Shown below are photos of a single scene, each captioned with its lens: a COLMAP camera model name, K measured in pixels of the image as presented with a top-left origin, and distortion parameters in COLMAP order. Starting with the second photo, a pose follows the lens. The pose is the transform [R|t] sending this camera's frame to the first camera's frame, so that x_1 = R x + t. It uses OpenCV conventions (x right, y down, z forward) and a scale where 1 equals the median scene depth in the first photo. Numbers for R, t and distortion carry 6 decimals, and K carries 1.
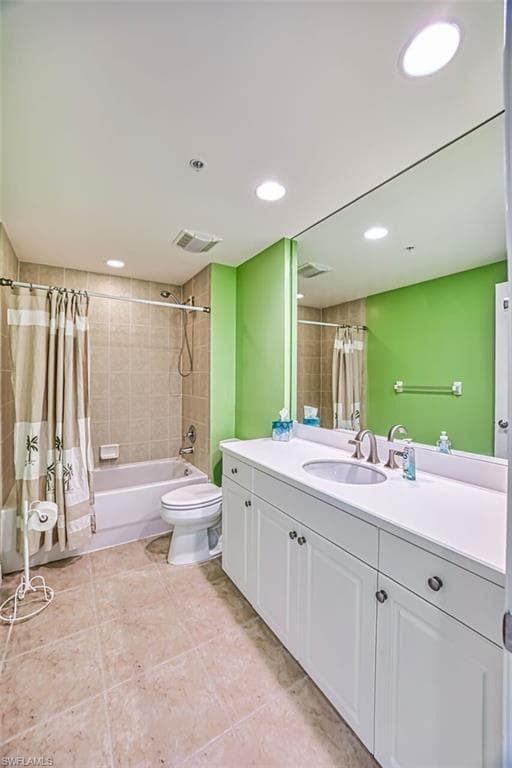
lens RADIAL K [[331.7, 0, 259.7], [0, 331.7, 376.6], [0, 0, 1]] dist [-0.000615, 0.000310]
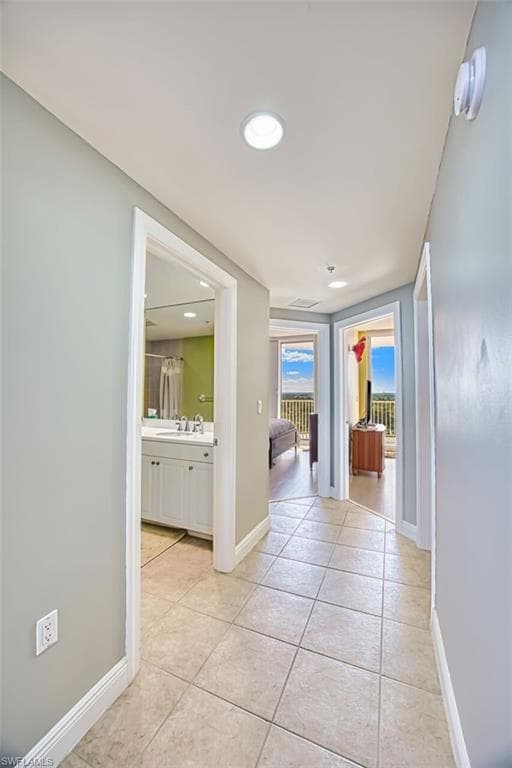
lens RADIAL K [[331.7, 0, 259.7], [0, 331.7, 376.6], [0, 0, 1]] dist [-0.000615, 0.000310]
pose [[0.852911, 0.024943, 0.521460, -0.171369], [-0.001799, 0.998993, -0.044841, -0.000877], [-0.522053, 0.037307, 0.852096, -0.484226]]
